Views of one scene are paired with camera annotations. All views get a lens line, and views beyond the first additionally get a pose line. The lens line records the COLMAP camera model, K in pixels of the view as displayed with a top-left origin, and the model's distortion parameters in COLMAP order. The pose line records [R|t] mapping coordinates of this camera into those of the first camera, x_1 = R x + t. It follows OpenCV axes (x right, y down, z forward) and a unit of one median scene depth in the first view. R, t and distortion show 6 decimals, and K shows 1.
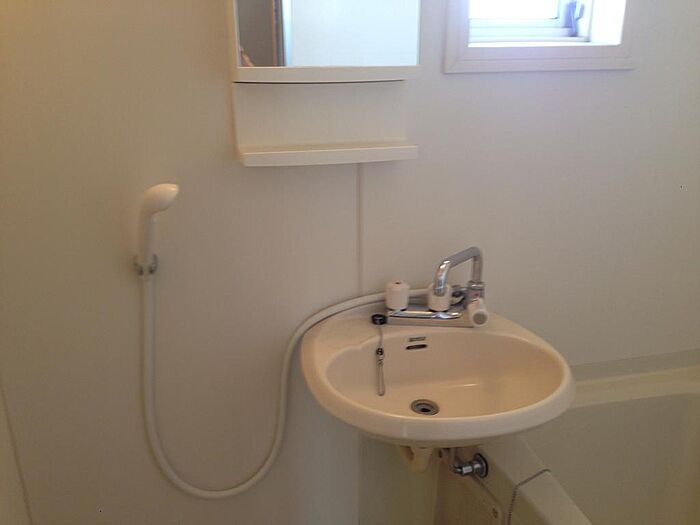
lens RADIAL K [[655.9, 0, 351.6], [0, 655.9, 258.3], [0, 0, 1]] dist [0.069705, 0.000000]
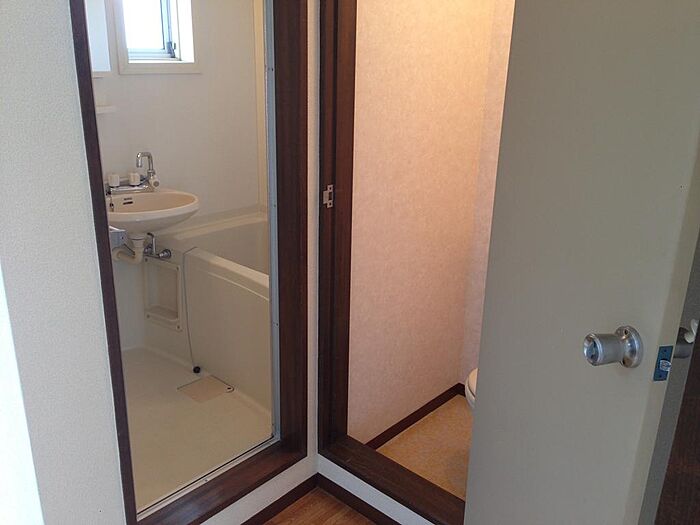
lens RADIAL K [[655.9, 0, 351.1], [0, 655.9, 259.8], [0, 0, 1]] dist [0.069705, 0.000000]
pose [[0.840731, -0.158570, 0.517714, -0.440093], [0.160194, 0.986195, 0.041917, 0.349085], [-0.517214, 0.047694, 0.854526, -1.216631]]
